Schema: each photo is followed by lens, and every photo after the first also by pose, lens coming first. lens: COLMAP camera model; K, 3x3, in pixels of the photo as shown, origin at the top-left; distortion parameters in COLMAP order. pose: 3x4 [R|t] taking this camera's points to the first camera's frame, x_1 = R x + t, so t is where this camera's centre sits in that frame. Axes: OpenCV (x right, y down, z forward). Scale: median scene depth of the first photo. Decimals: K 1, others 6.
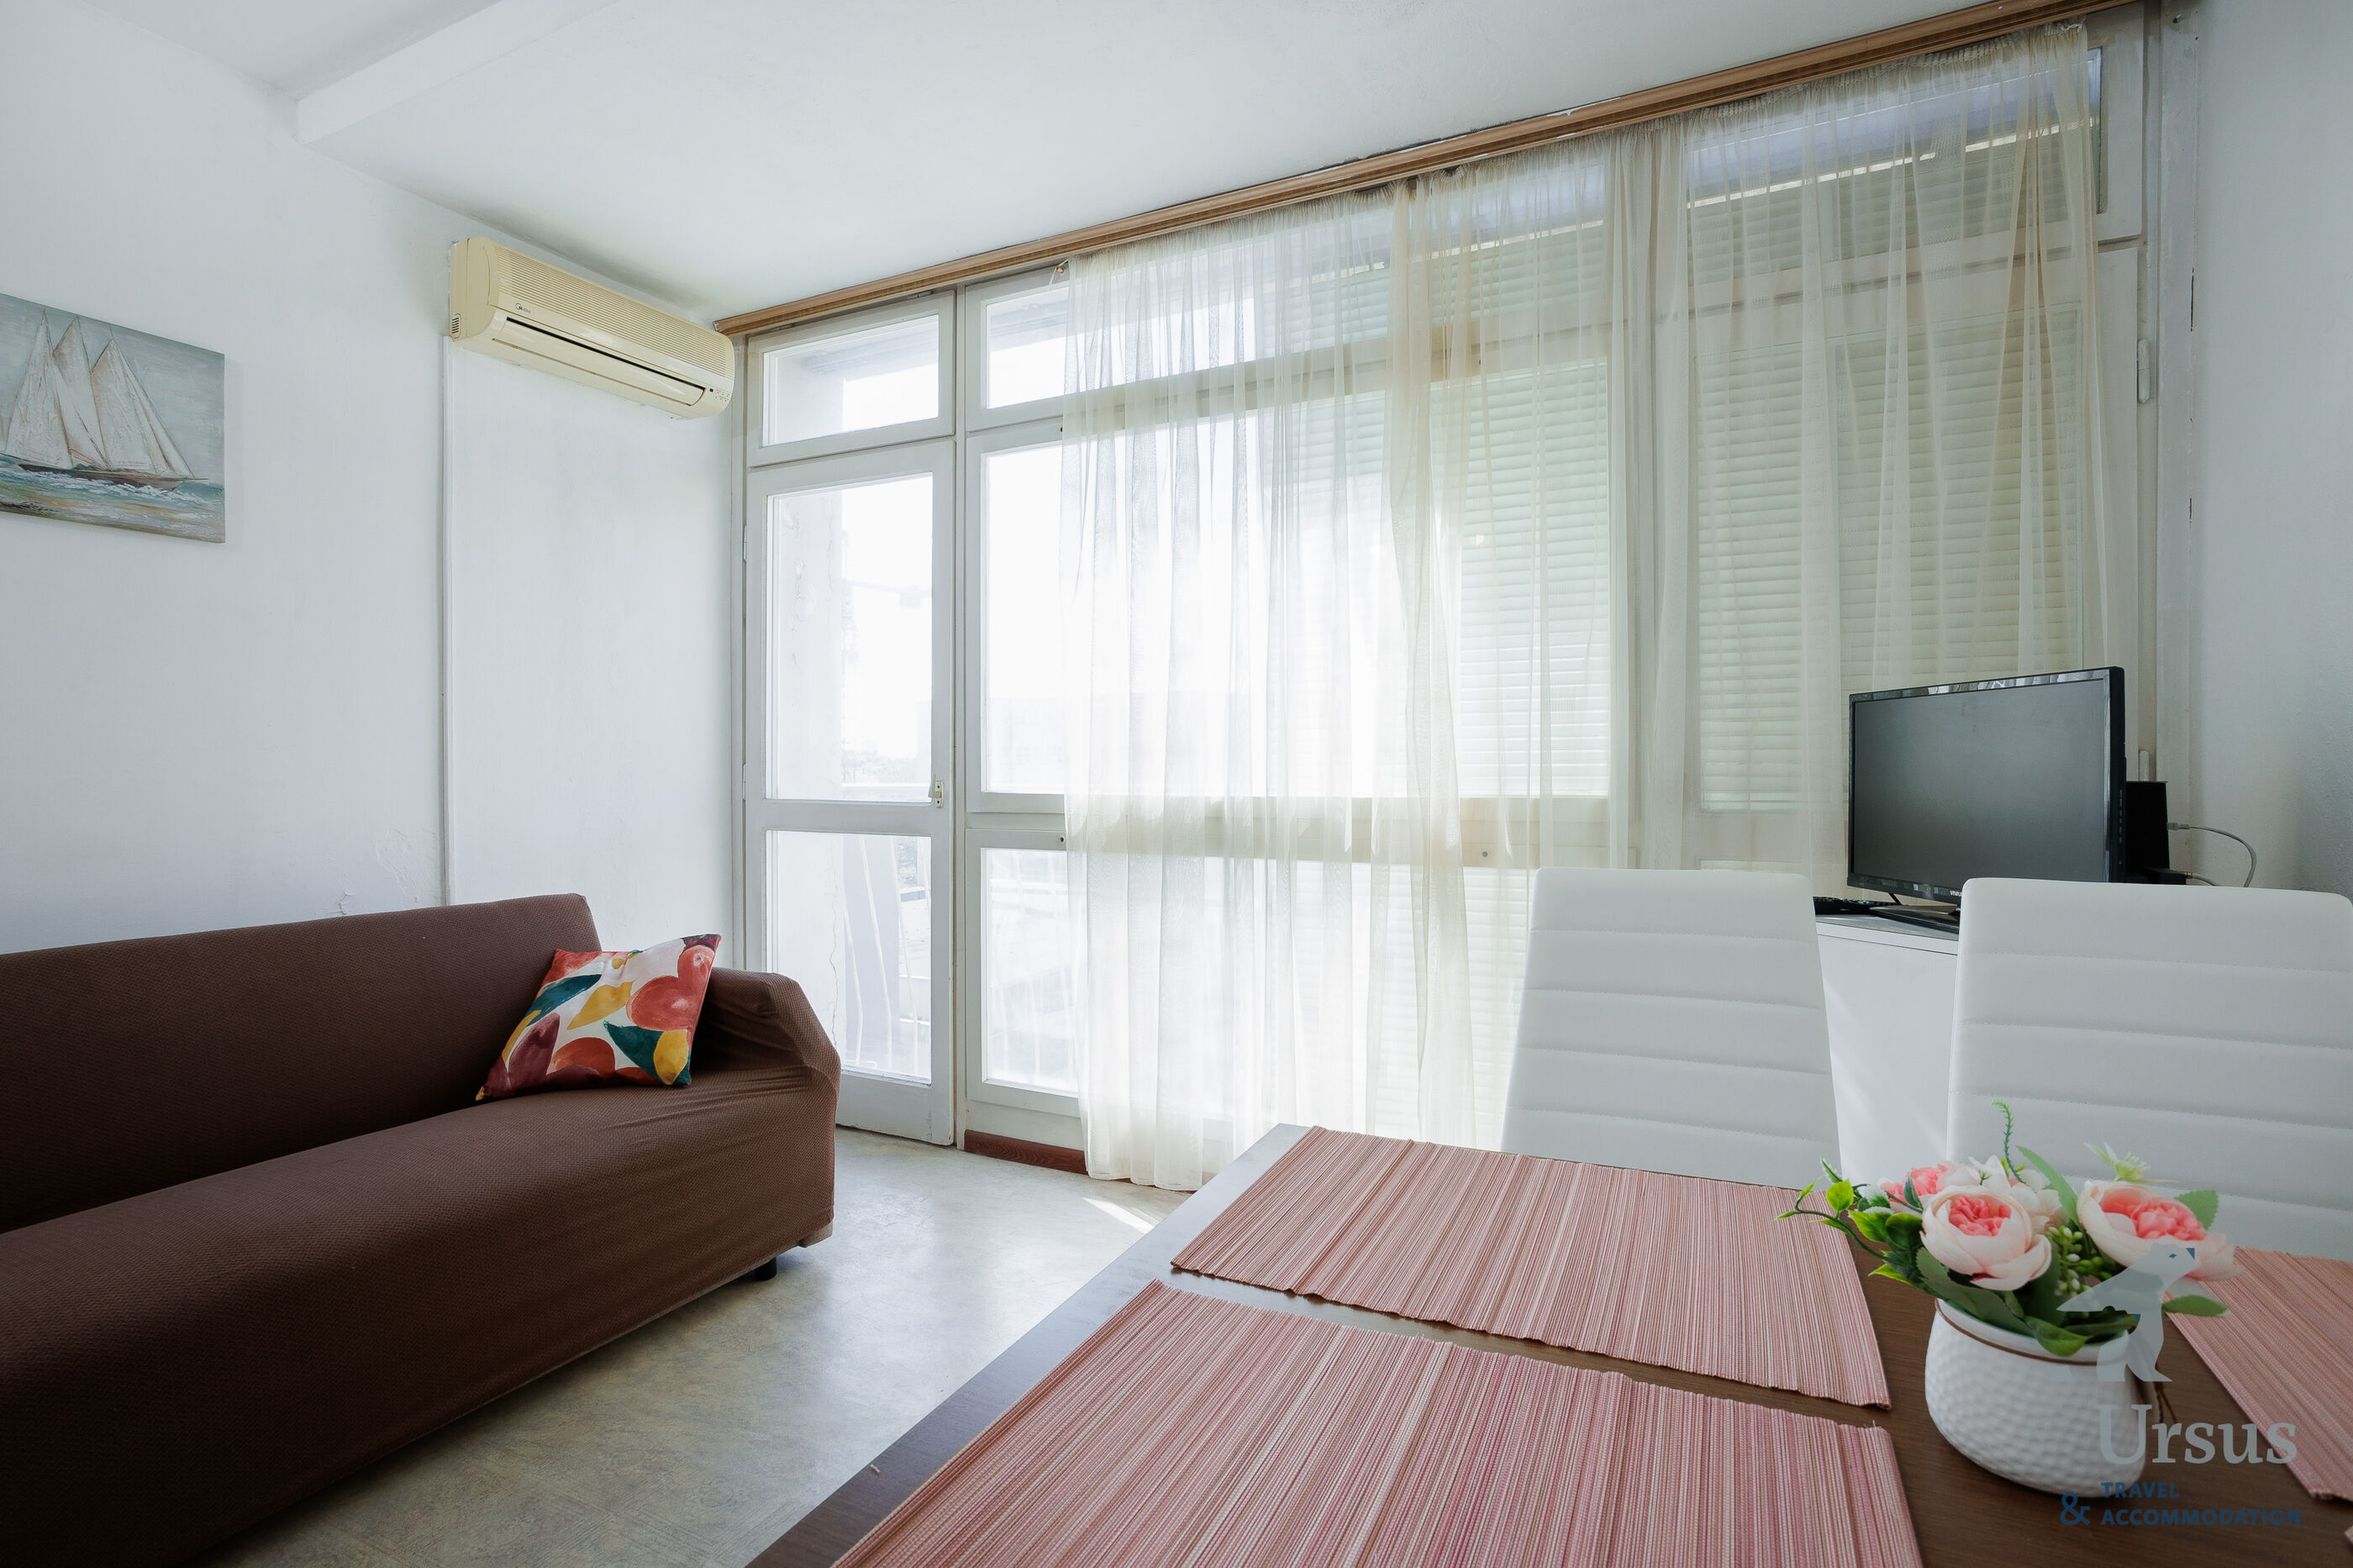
lens RADIAL K [[1140.6, 0, 1166.1], [0, 1140.6, 771.9], [0, 0, 1]] dist [-0.052138, 0.026656]
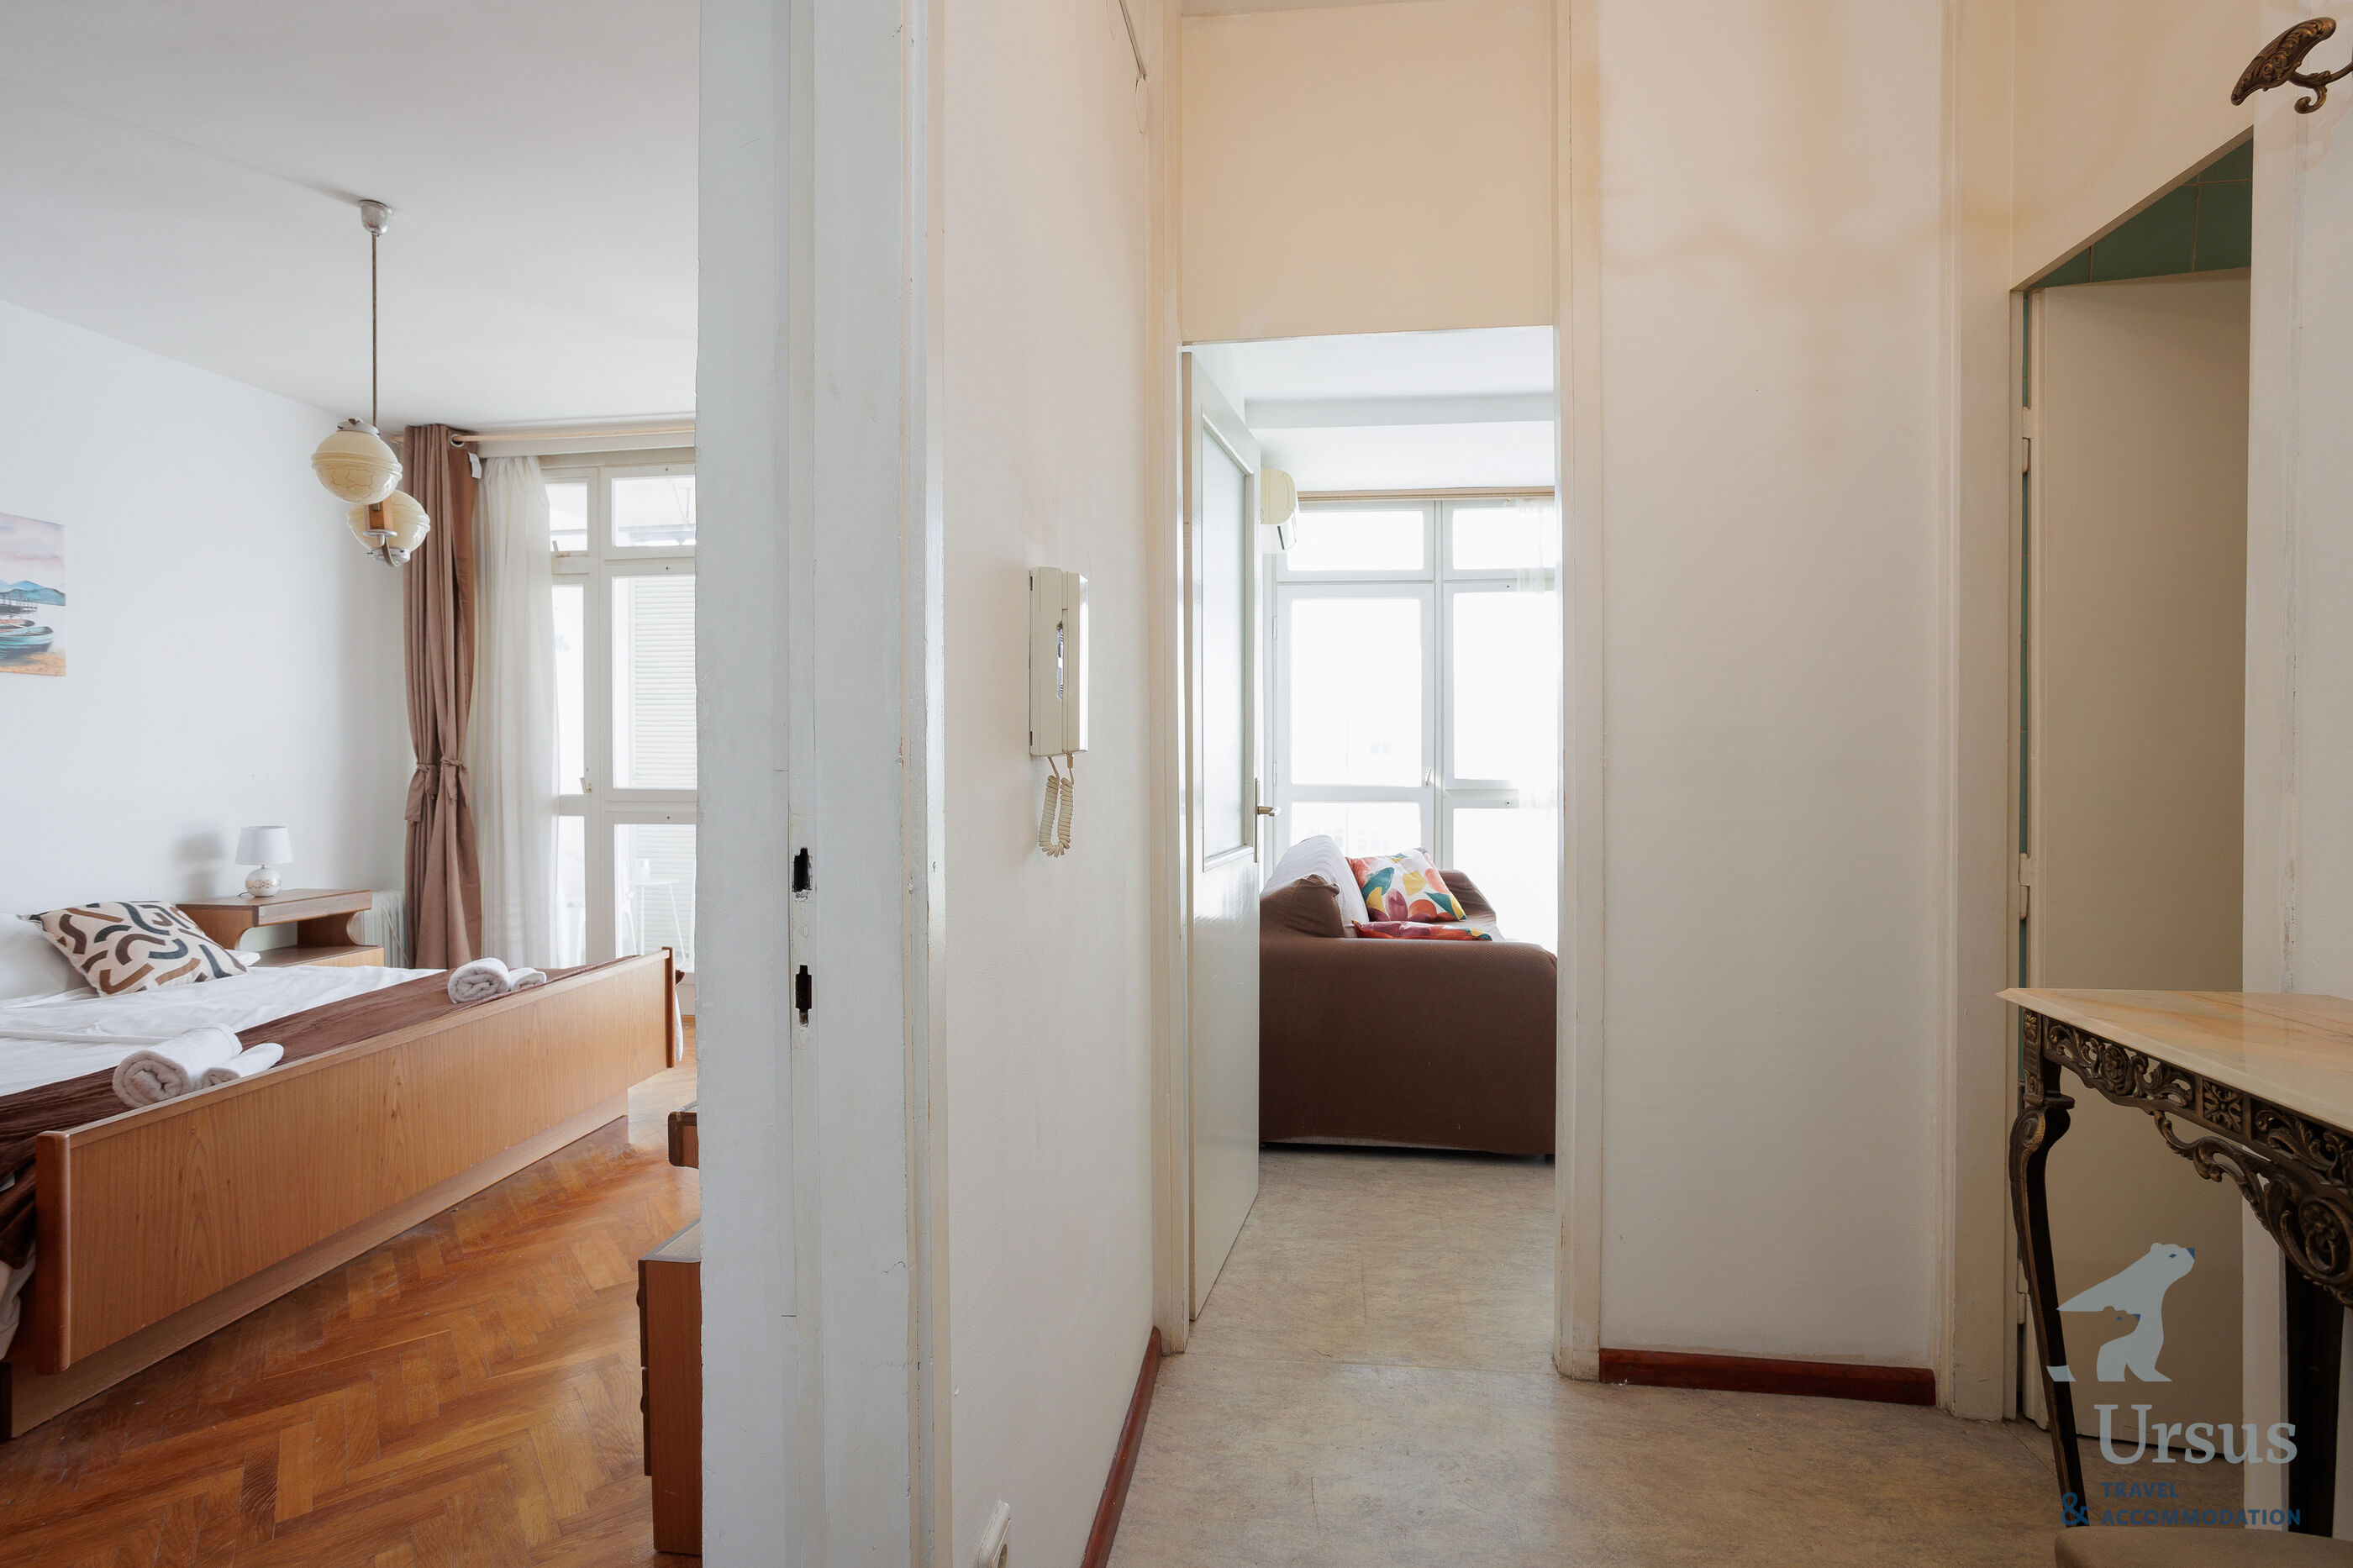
lens RADIAL K [[1159.0, 0, 1172.2], [0, 1159.0, 759.9], [0, 0, 1]] dist [-0.048843, 0.029474]
pose [[0.948777, -0.000197, 0.315948, -1.554691], [0.002684, 0.999969, -0.007437, -0.000414], [-0.315936, 0.007904, 0.948747, -0.808934]]
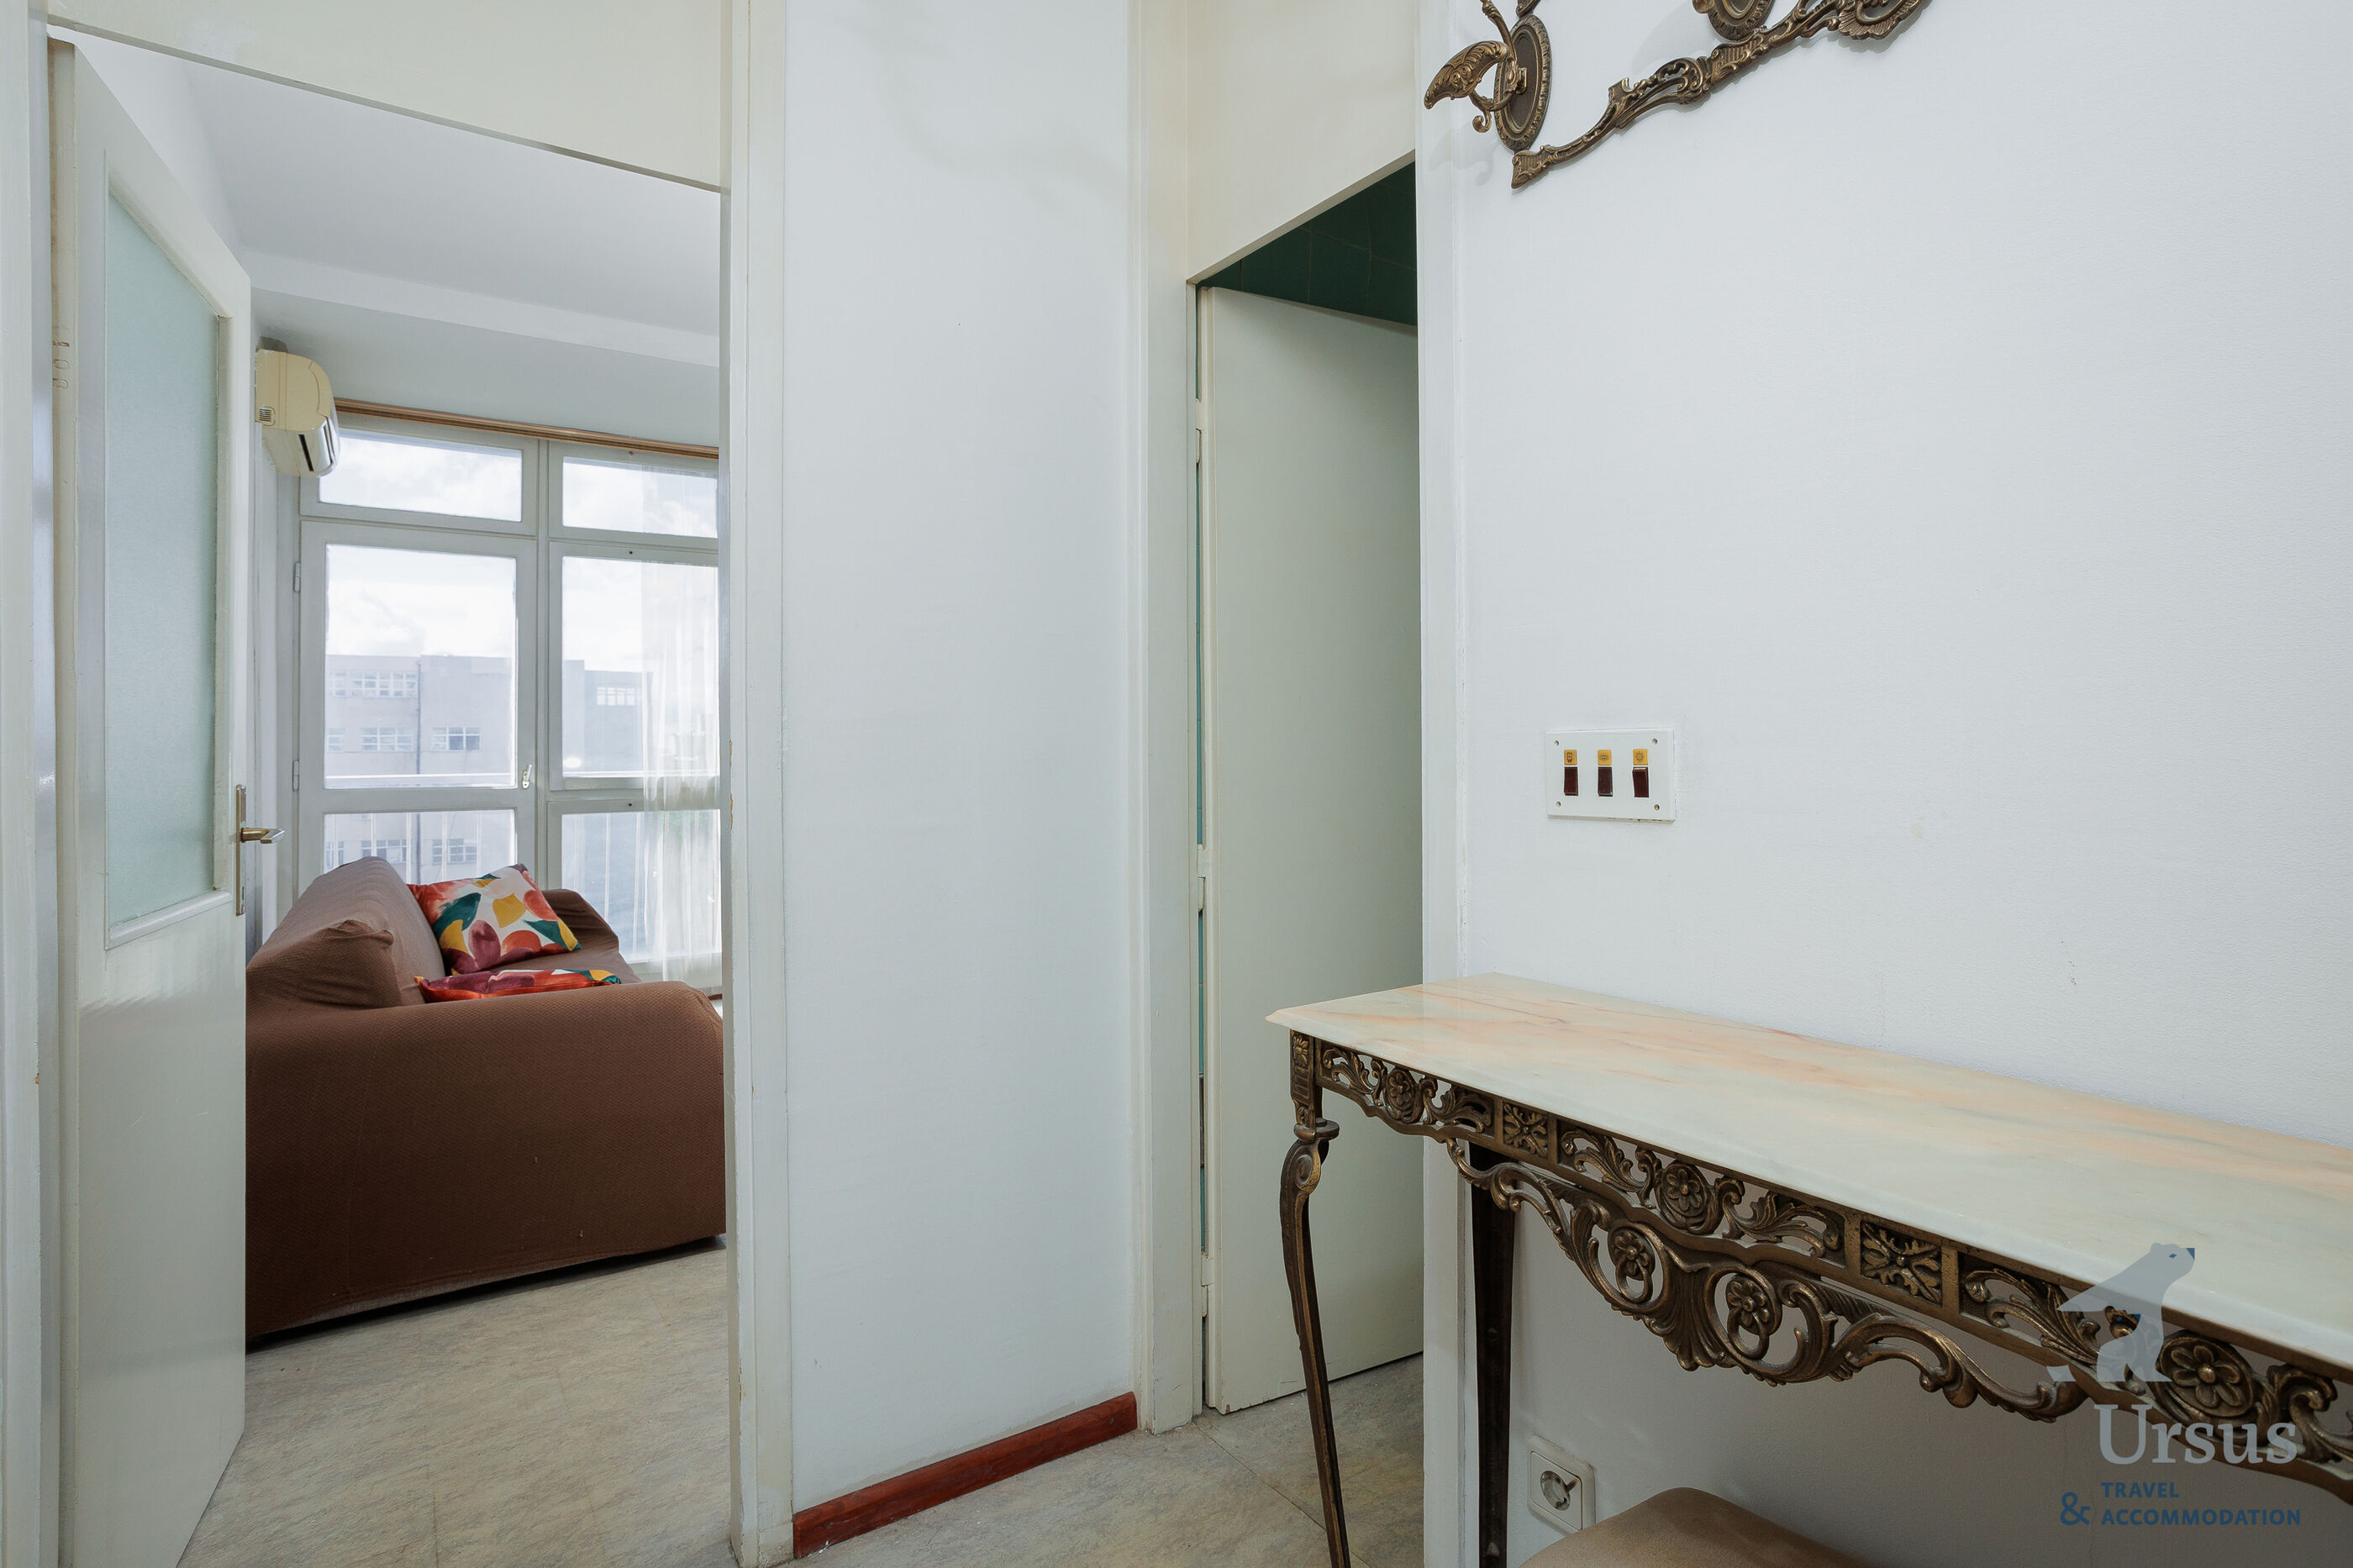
lens RADIAL K [[1154.4, 0, 1171.4], [0, 1154.4, 745.8], [0, 0, 1]] dist [-0.054690, 0.030371]
pose [[0.491348, 0.001697, 0.870962, -1.432731], [0.012415, 0.999883, -0.008952, -0.001500], [-0.870875, 0.015211, 0.491269, -0.595091]]
